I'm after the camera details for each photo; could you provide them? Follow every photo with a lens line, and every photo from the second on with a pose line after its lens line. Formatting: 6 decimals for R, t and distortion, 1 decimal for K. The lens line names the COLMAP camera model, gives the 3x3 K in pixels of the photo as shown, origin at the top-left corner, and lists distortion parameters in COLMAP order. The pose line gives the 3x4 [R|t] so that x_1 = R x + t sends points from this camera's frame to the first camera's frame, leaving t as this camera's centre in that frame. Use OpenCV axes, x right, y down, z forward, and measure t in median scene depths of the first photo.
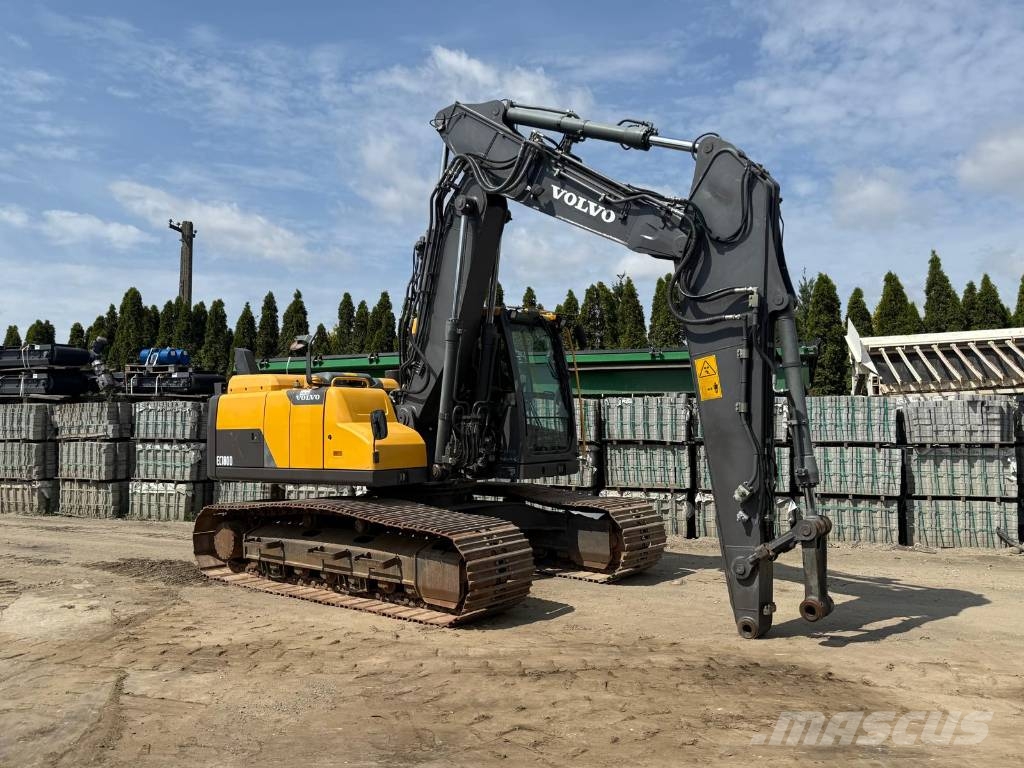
lens RADIAL K [[819.5, 0, 512.0], [0, 819.5, 384.0], [0, 0, 1]] dist [0.071180, -0.106464]
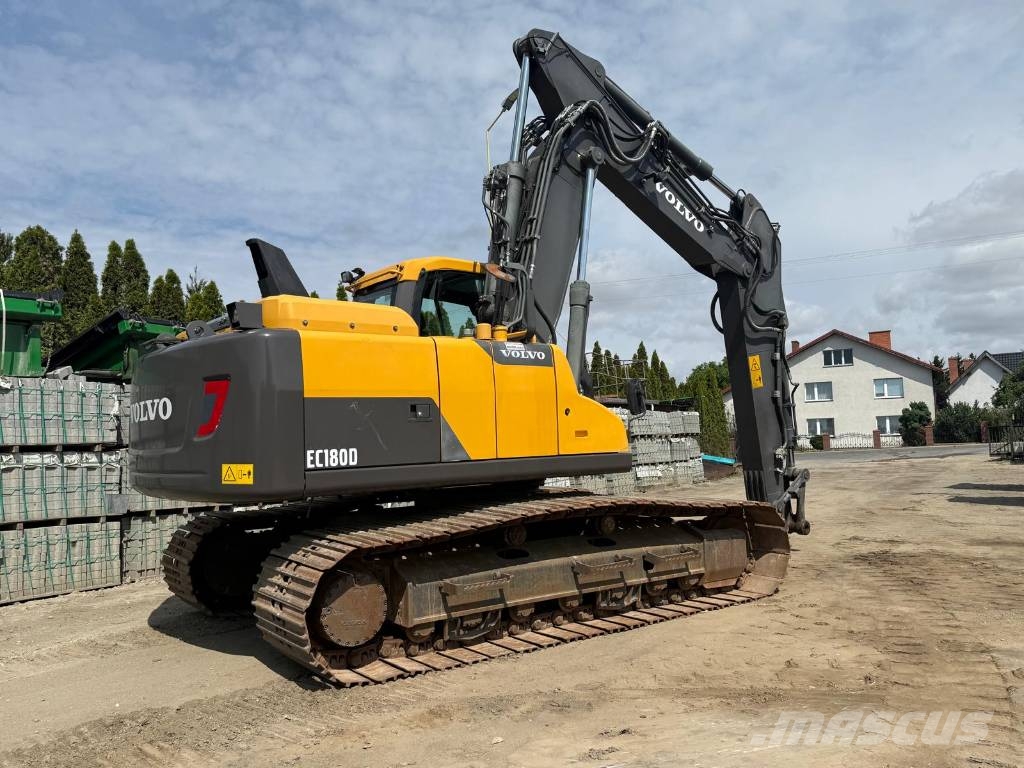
lens RADIAL K [[815.2, 0, 514.4], [0, 815.2, 386.9], [0, 0, 1]] dist [0.042371, -0.048581]
pose [[0.228424, 0.065666, 0.971345, -0.910405], [-0.023247, 0.997806, -0.061988, 0.087027], [-0.973284, -0.008421, 0.229449, 0.856124]]
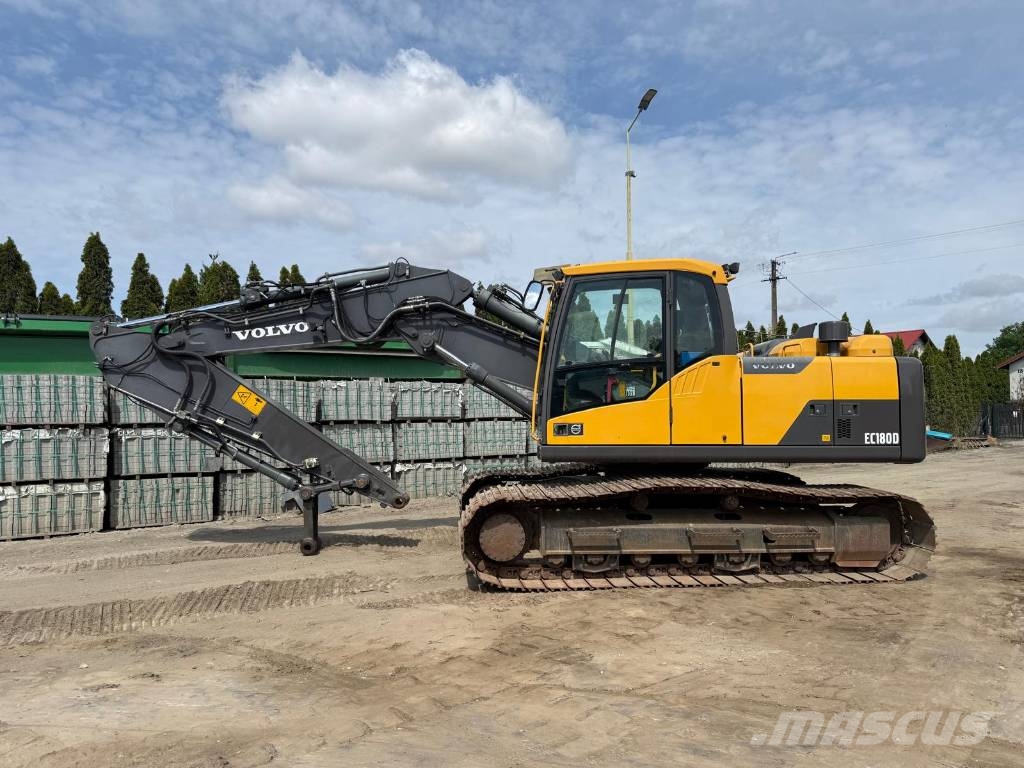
lens RADIAL K [[713.3, 0, 509.3], [0, 713.3, 388.4], [0, 0, 1]] dist [0.068822, -0.095133]
pose [[0.605588, 0.020195, 0.795522, -0.716205], [-0.034604, 0.999401, 0.000972, 0.027035], [-0.795025, -0.028117, 0.605924, 0.382995]]
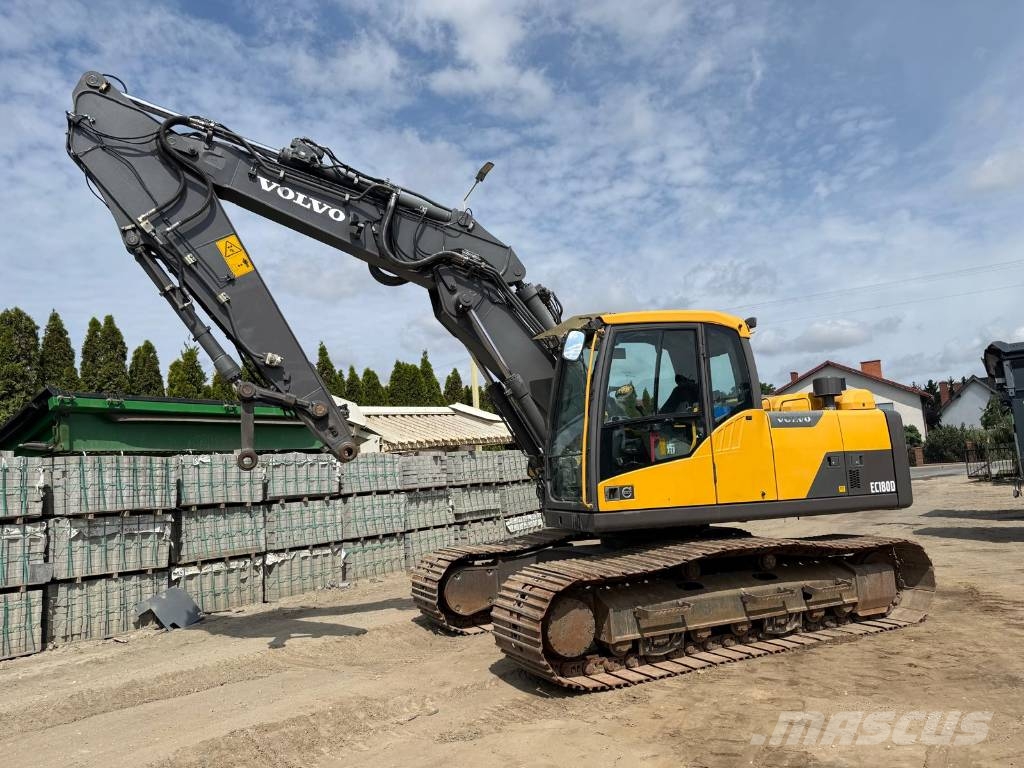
lens RADIAL K [[721.2, 0, 512.0], [0, 721.2, 384.0], [0, 0, 1]] dist [0.024620, -0.029647]
pose [[0.287949, 0.102807, 0.952112, -0.768314], [0.003721, 0.994093, -0.108465, 0.039652], [-0.957639, 0.034775, 0.285865, 0.701109]]
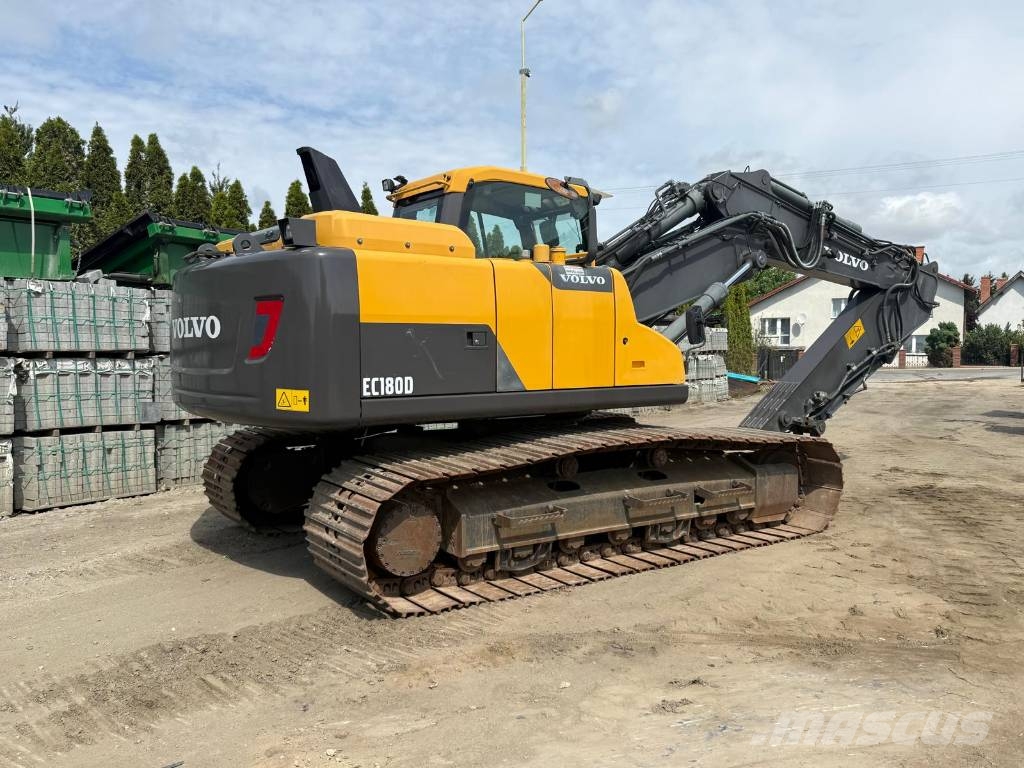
lens RADIAL K [[819.5, 0, 512.0], [0, 819.5, 384.0], [0, 0, 1]] dist [0.071180, -0.106464]
pose [[0.246731, -0.034845, 0.968457, -0.895163], [-0.055107, 0.997232, 0.049920, 0.070887], [-0.967516, -0.065685, 0.244128, 0.895620]]
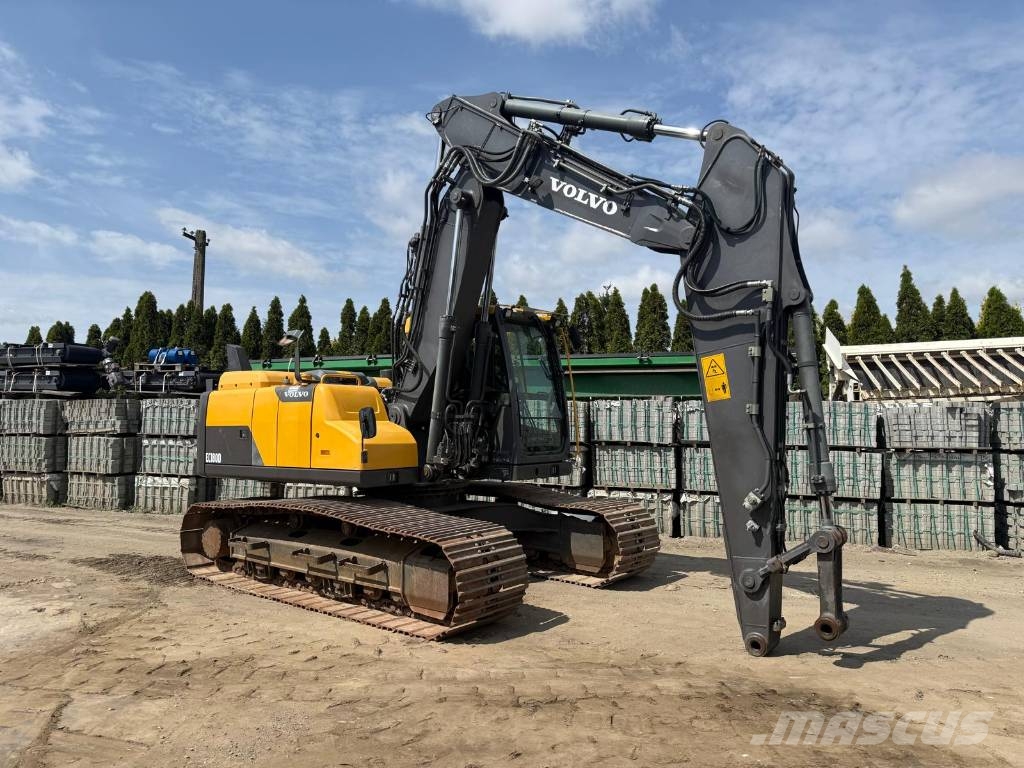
lens RADIAL K [[721.2, 0, 512.0], [0, 721.2, 384.0], [0, 0, 1]] dist [0.024620, -0.029647]
pose [[0.999820, 0.013241, 0.013572, -0.004698], [-0.013122, 0.999875, -0.008777, 0.008296], [-0.013687, 0.008597, 0.999869, 0.140207]]
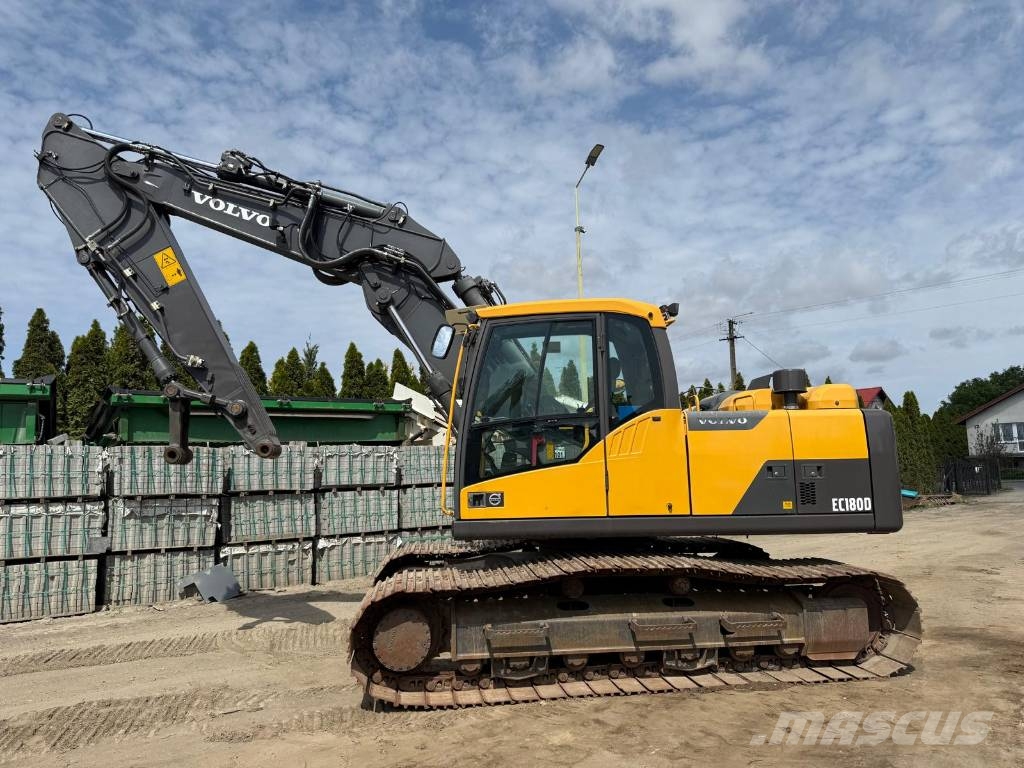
lens RADIAL K [[721.2, 0, 512.0], [0, 721.2, 384.0], [0, 0, 1]] dist [0.024620, -0.029647]
pose [[0.567973, 0.086492, 0.818490, -0.585267], [-0.019165, 0.995583, -0.091907, 0.024367], [-0.822824, 0.036514, 0.567122, 0.408920]]
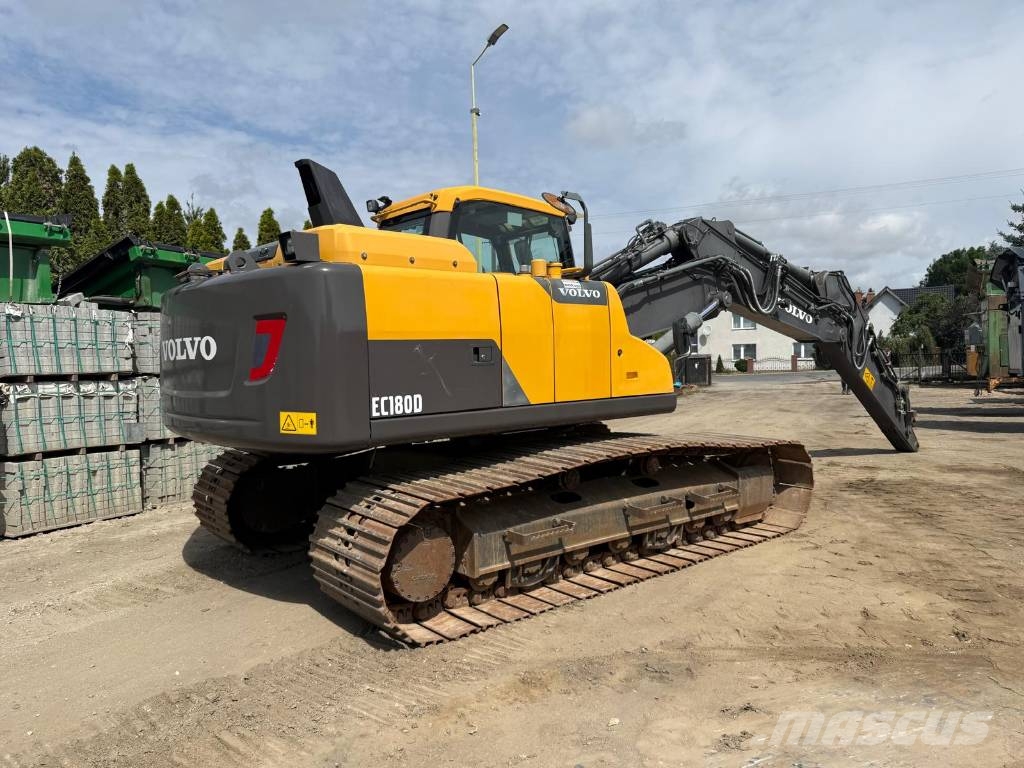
lens RADIAL K [[721.2, 0, 512.0], [0, 721.2, 384.0], [0, 0, 1]] dist [0.024620, -0.029647]
pose [[0.168643, -0.029856, 0.985225, -0.828925], [-0.034473, 0.998751, 0.036167, 0.071282], [-0.985074, -0.040063, 0.167403, 0.960626]]
